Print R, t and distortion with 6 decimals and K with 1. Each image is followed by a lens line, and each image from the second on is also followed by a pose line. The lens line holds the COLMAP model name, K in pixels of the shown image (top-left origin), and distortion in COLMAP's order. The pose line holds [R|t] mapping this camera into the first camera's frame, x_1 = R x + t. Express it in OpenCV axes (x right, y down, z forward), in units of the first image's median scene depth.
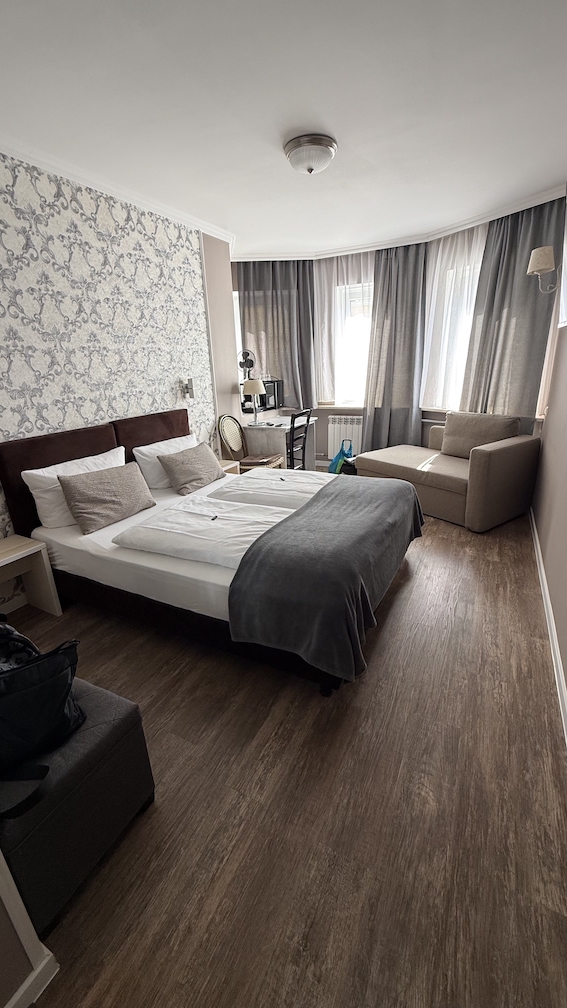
lens RADIAL K [[401.5, 0, 284.6], [0, 401.5, 500.1], [0, 0, 1]] dist [-0.000060, 0.000183]
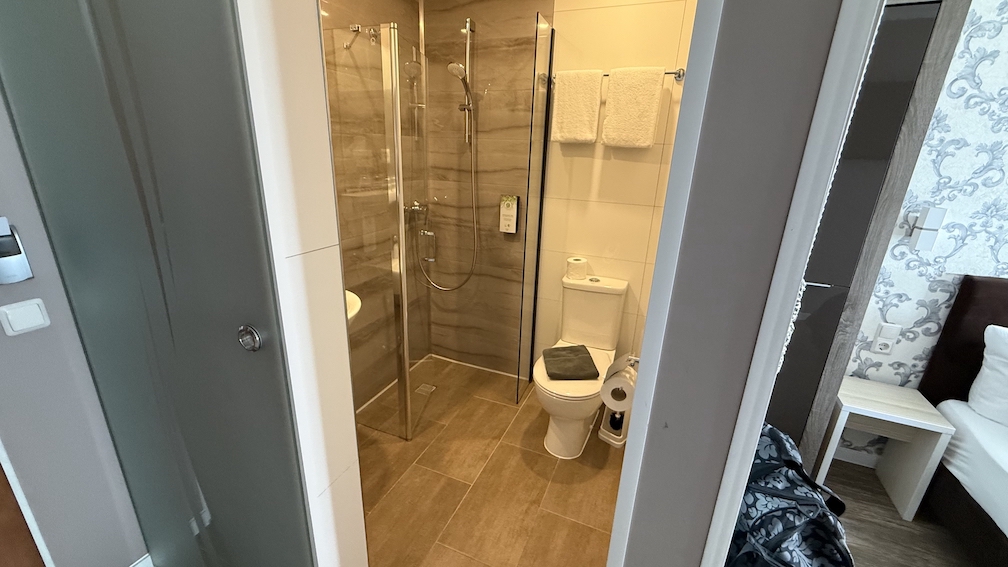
lens RADIAL K [[401.5, 0, 500.3], [0, 401.5, 282.6], [0, 0, 1]] dist [-0.000060, 0.000183]
pose [[0.075508, 0.352025, -0.932940, -0.087495], [-0.357428, 0.882993, 0.304250, -0.036873], [0.930883, 0.310485, 0.192497, 0.057487]]
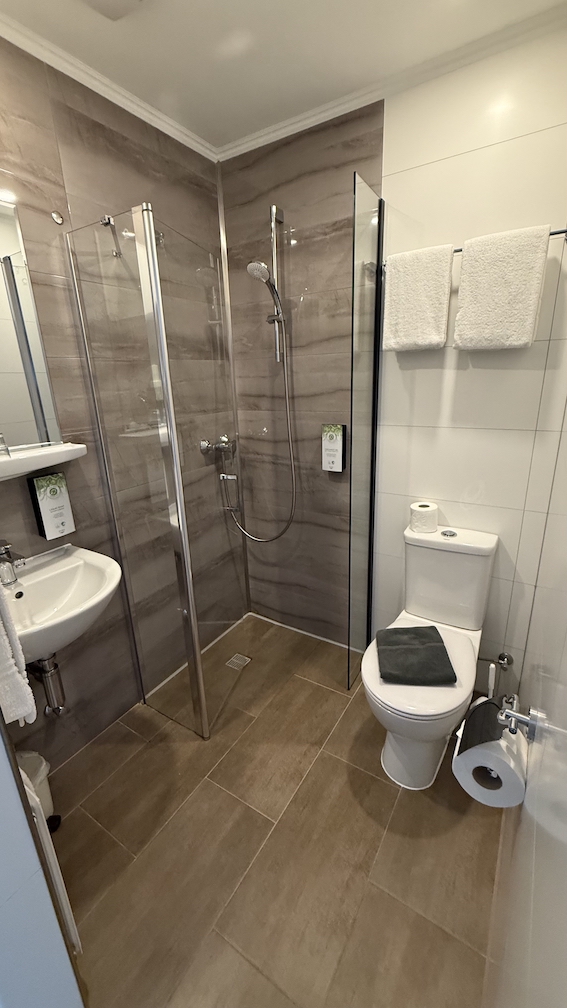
lens RADIAL K [[401.5, 0, 284.6], [0, 401.5, 500.1], [0, 0, 1]] dist [-0.000060, 0.000183]
pose [[-0.085057, 0.334380, -0.938592, -0.298657], [-0.285804, 0.894233, 0.344477, -0.044143], [0.954506, 0.297553, 0.019507, 0.142302]]
